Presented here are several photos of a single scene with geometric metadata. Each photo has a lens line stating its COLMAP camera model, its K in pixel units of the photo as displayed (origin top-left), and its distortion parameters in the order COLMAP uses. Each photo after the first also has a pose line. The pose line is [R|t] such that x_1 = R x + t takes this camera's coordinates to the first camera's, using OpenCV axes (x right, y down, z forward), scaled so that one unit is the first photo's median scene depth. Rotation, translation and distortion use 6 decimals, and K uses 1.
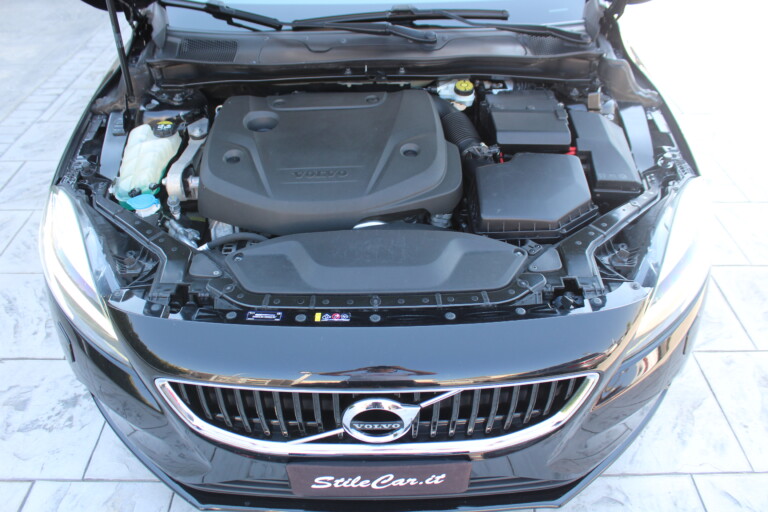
lens RADIAL K [[653.1, 0, 406.0], [0, 653.1, 243.2], [0, 0, 1]] dist [-0.149807, 0.123560]
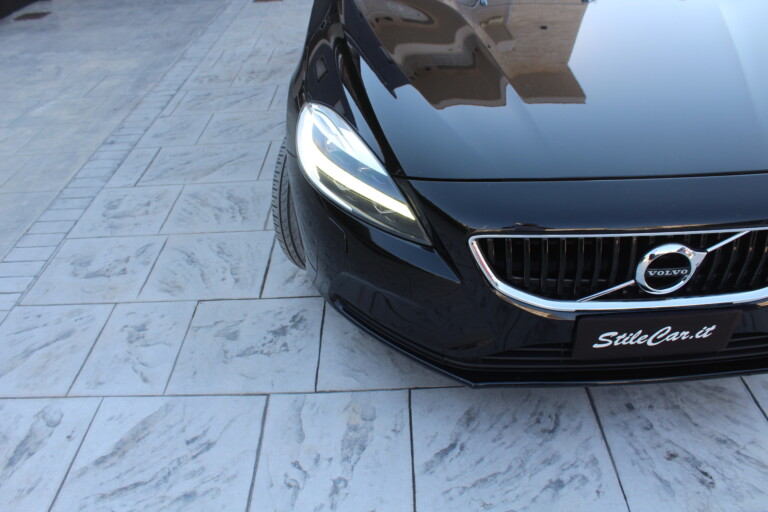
lens RADIAL K [[653.1, 0, 382.7], [0, 653.1, 258.4], [0, 0, 1]] dist [-0.149807, 0.123560]
pose [[0.999349, -0.032276, -0.016127, -0.352846], [0.031157, 0.997372, -0.065408, 0.213738], [0.018195, 0.064863, 0.997728, -0.076578]]
